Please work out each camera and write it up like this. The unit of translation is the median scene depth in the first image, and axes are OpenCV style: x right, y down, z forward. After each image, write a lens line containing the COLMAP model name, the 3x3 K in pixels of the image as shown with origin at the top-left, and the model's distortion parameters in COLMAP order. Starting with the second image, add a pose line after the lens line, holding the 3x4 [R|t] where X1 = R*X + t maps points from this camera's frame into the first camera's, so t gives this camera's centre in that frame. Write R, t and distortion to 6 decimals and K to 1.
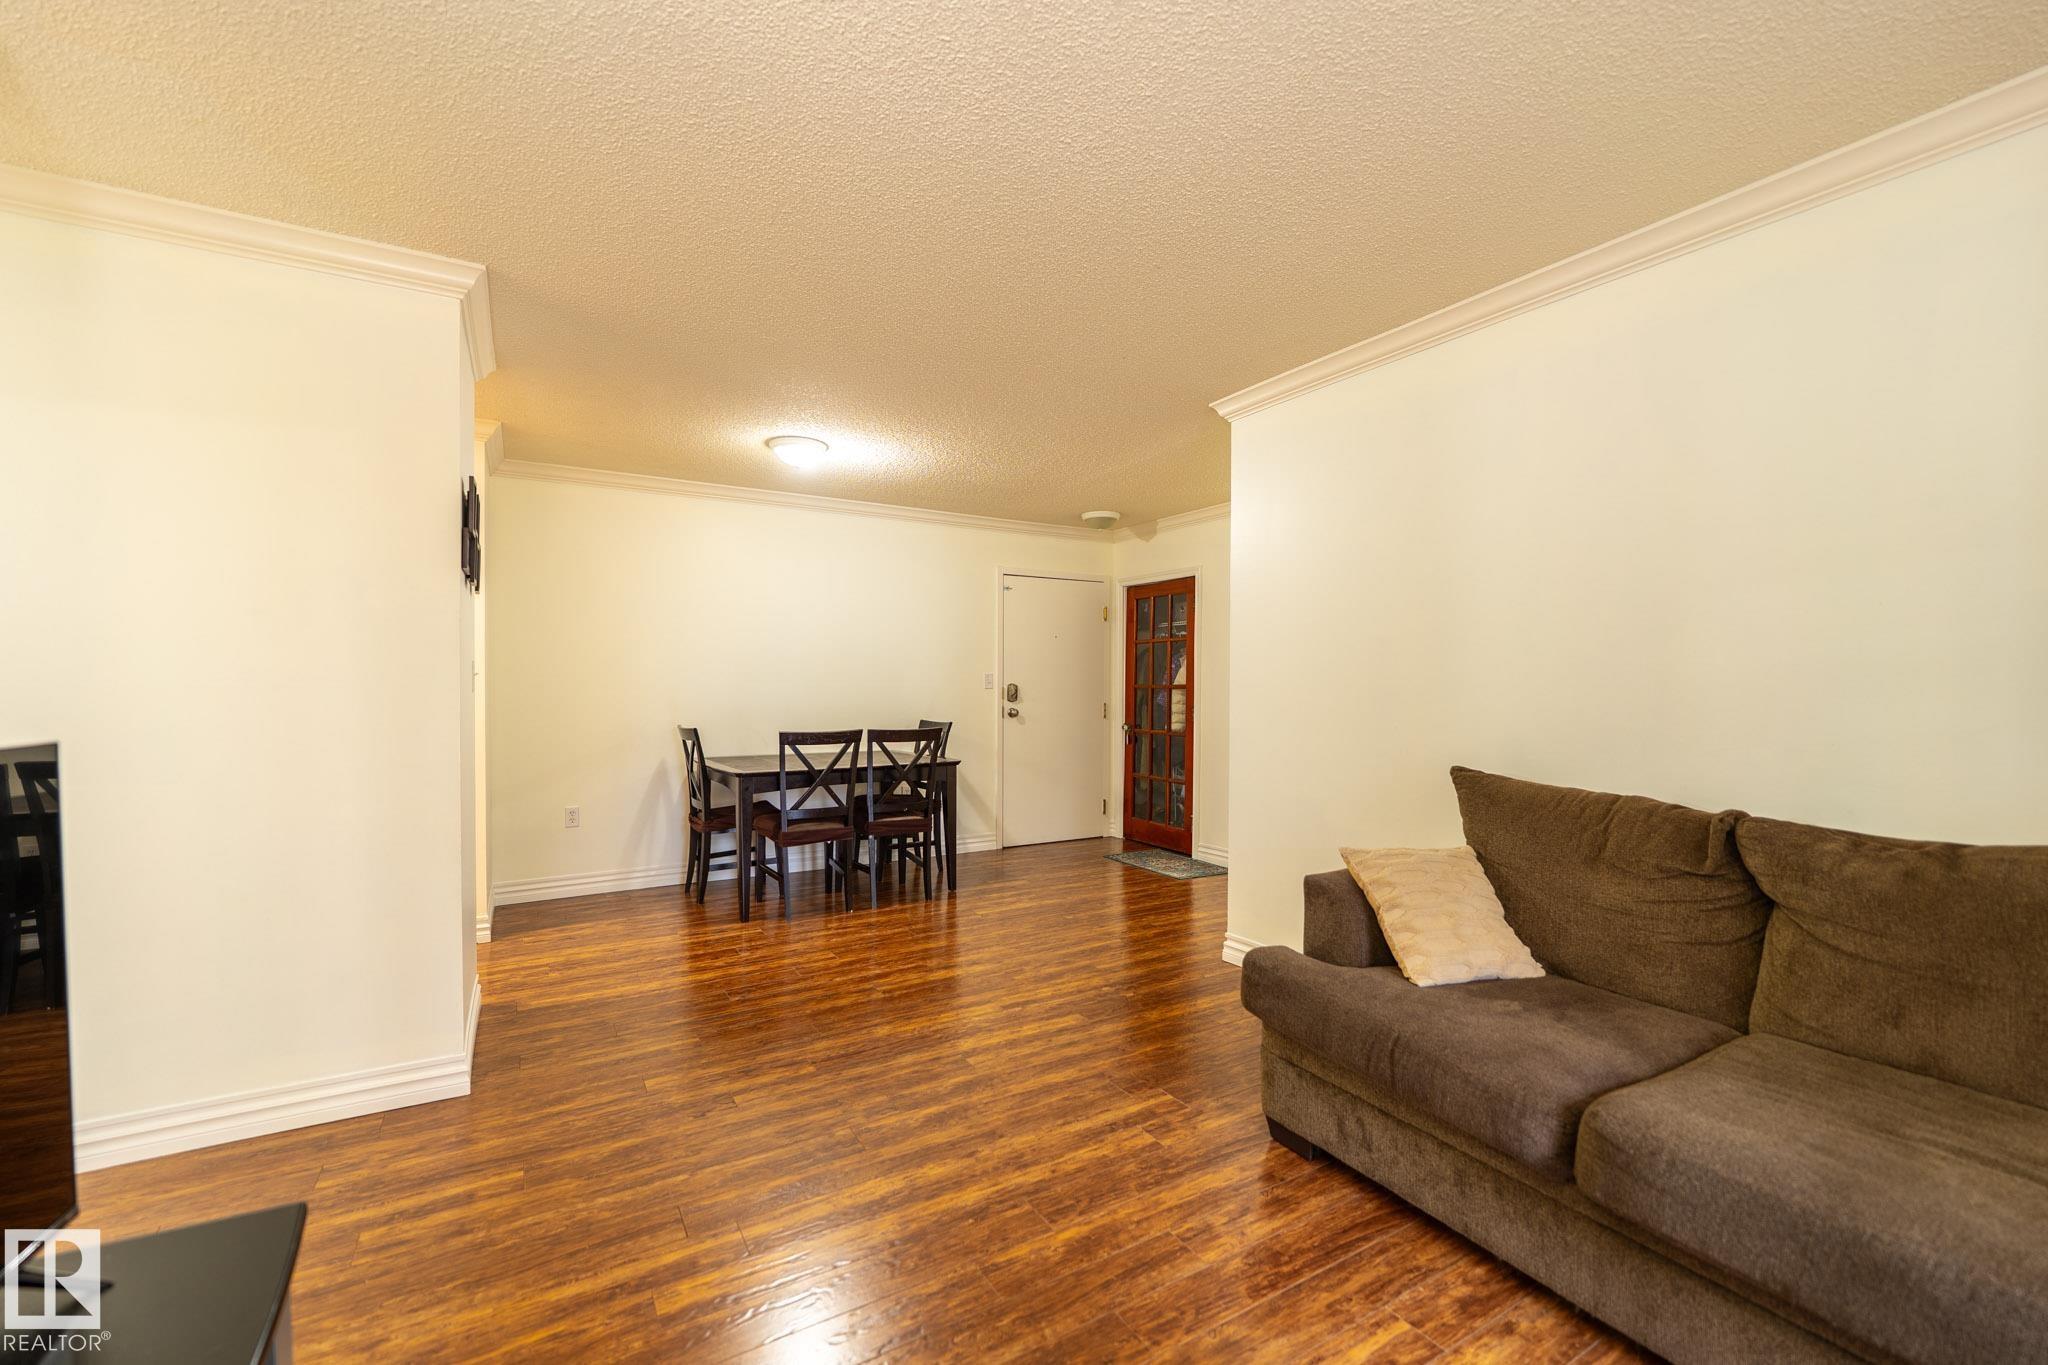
lens RADIAL K [[838.7, 0, 1015.9], [0, 838.7, 690.4], [0, 0, 1]] dist [-0.001607, -0.000455]
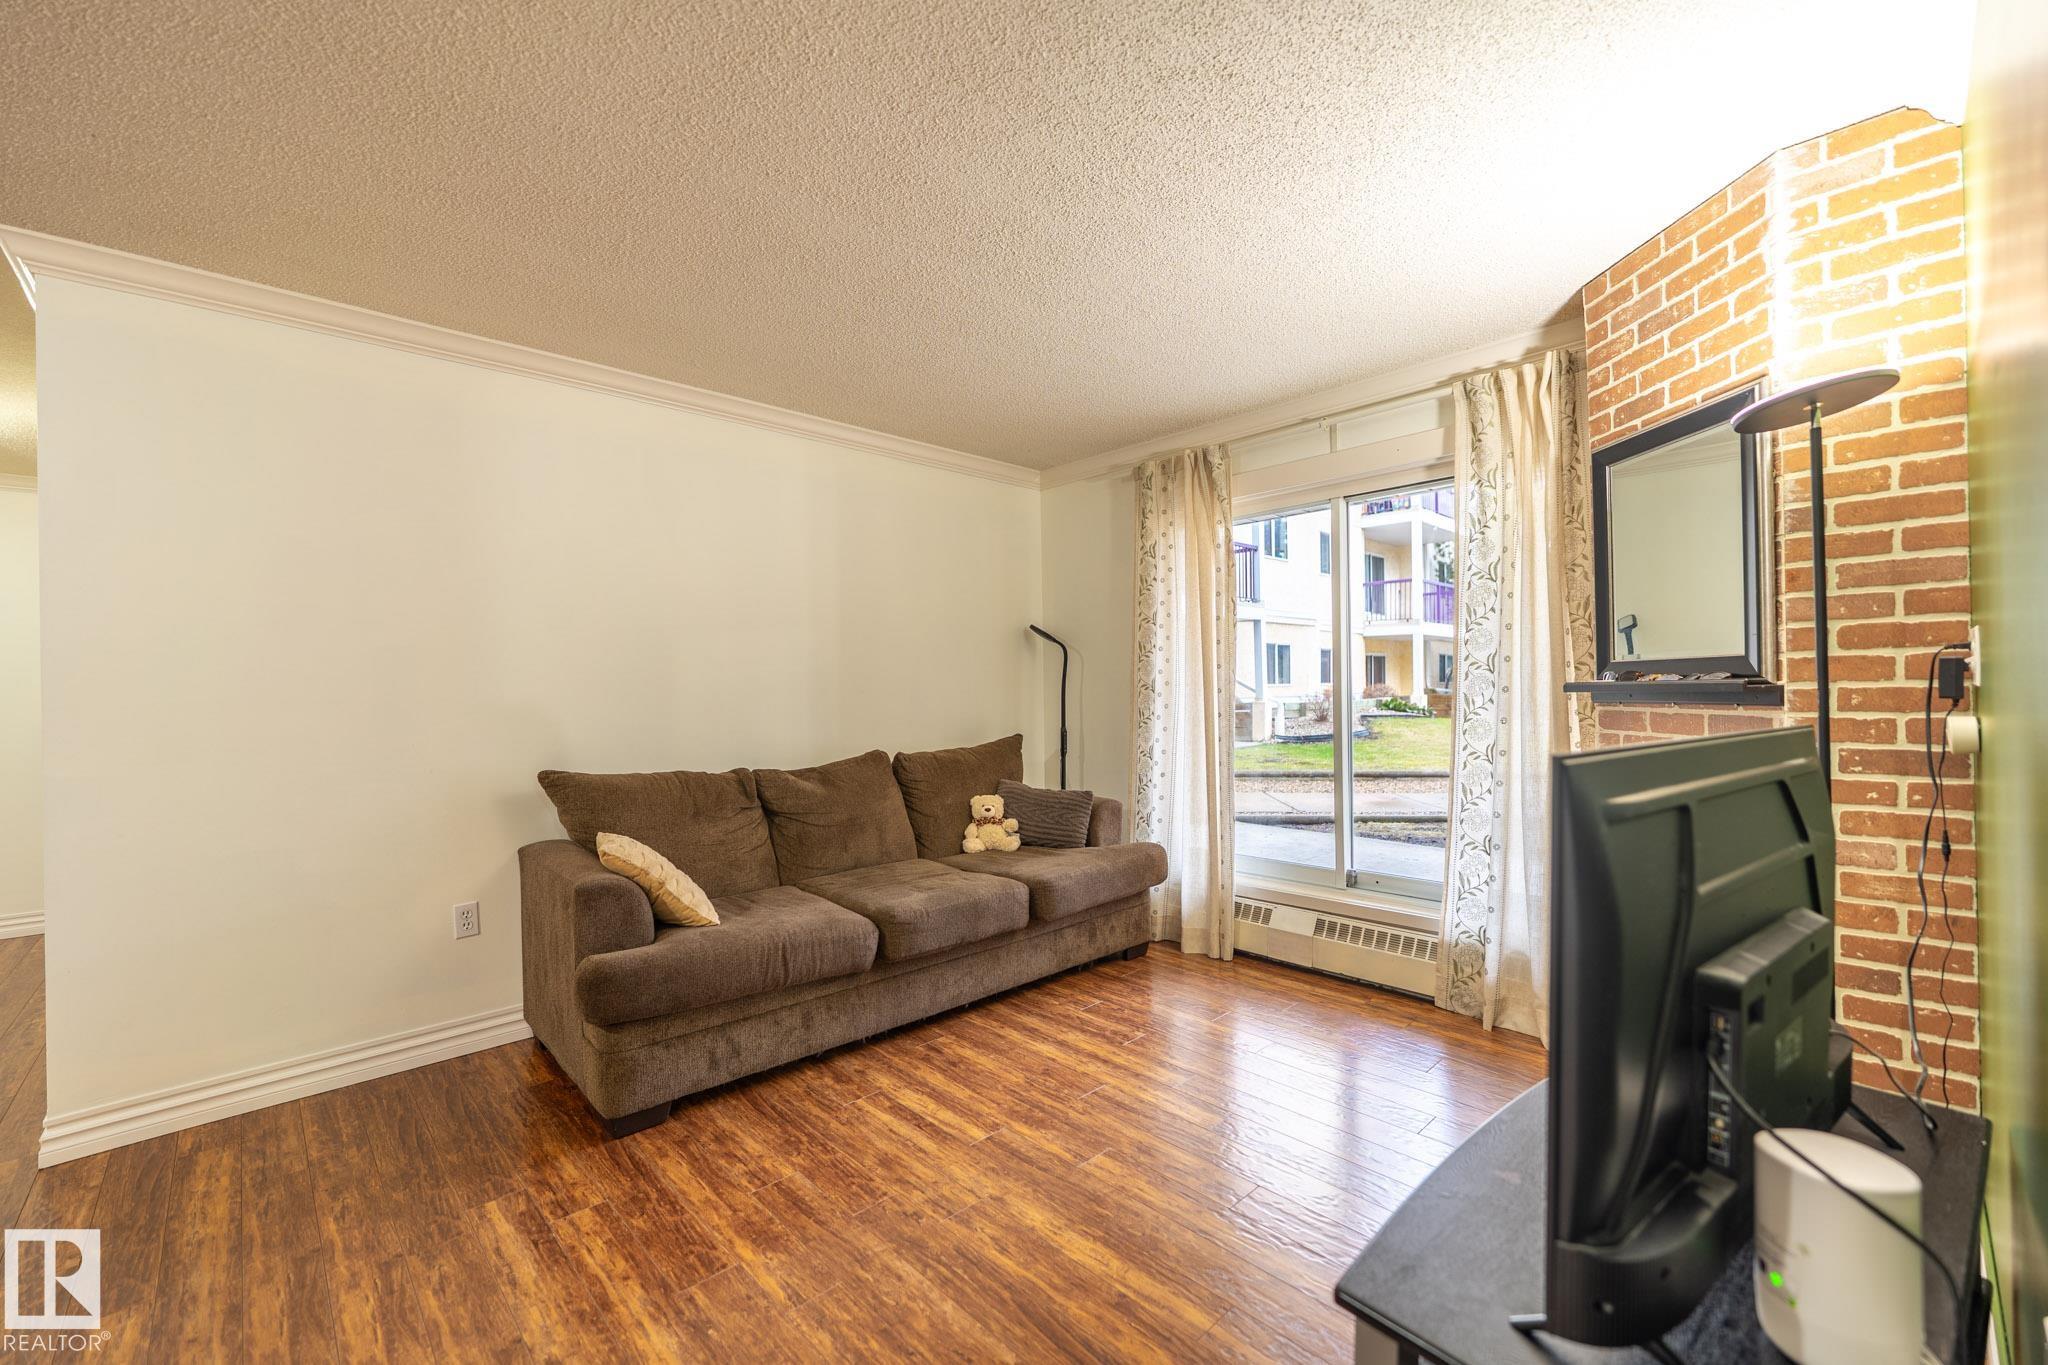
lens RADIAL K [[829.6, 0, 1019.5], [0, 829.6, 690.5], [0, 0, 1]] dist [0.000420, -0.000627]
pose [[-0.218478, -0.001792, 0.975840, -0.698826], [0.024131, 0.999683, 0.007238, -0.007637], [-0.975544, 0.025130, -0.218365, 0.645845]]
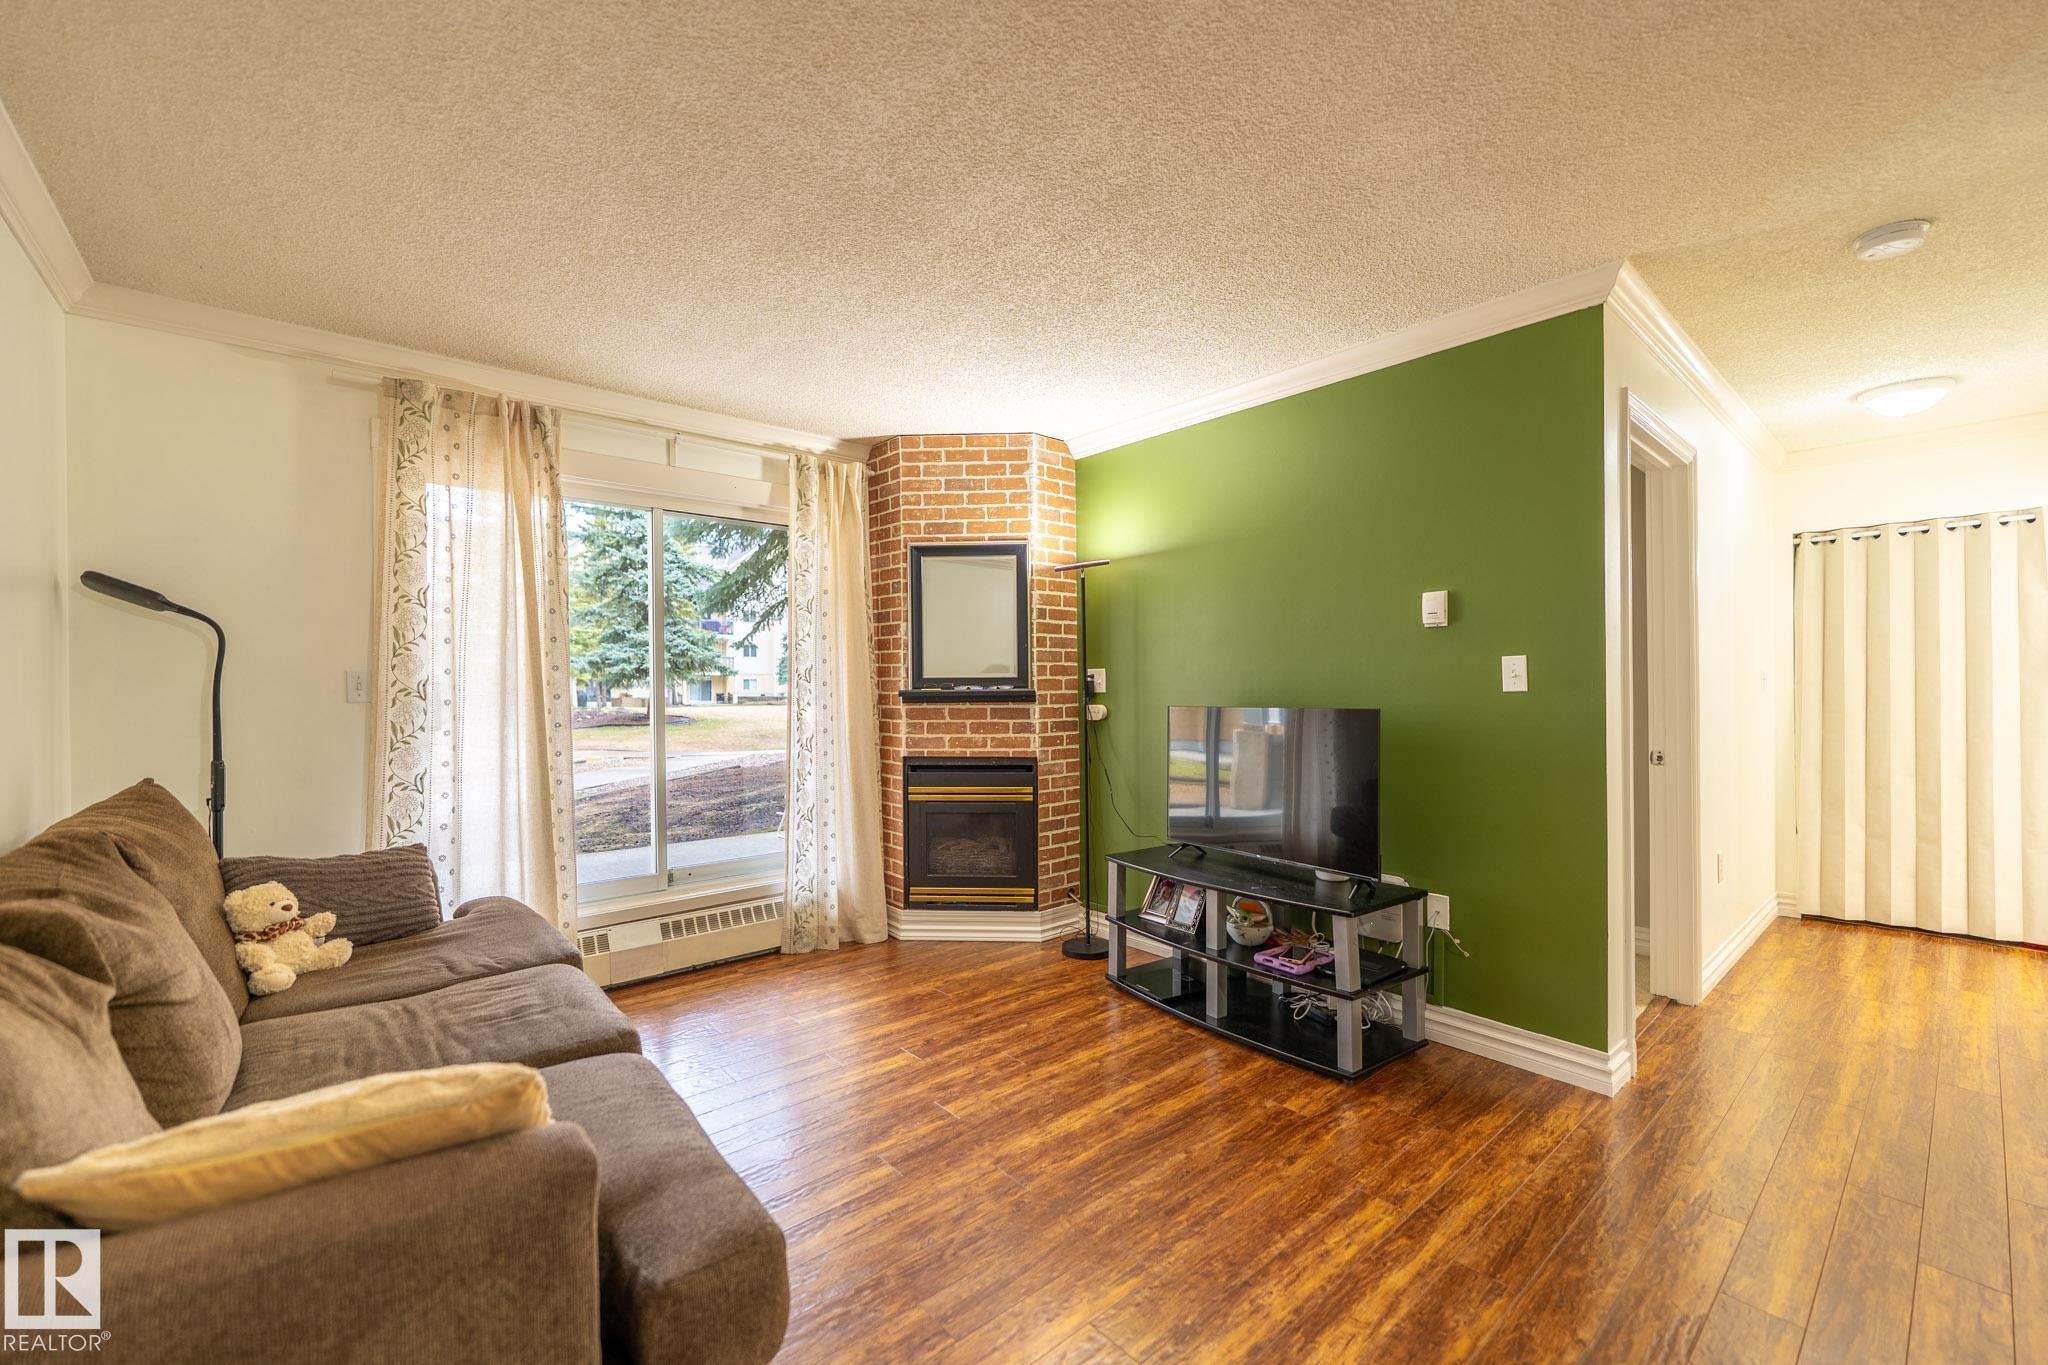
lens RADIAL K [[829.6, 0, 1019.5], [0, 829.6, 690.5], [0, 0, 1]] dist [0.000420, -0.000627]
pose [[-0.984798, 0.003275, -0.173671, 0.194044], [0.001167, 0.999924, 0.012243, -0.012019], [0.173698, 0.011855, -0.984728, 1.338753]]
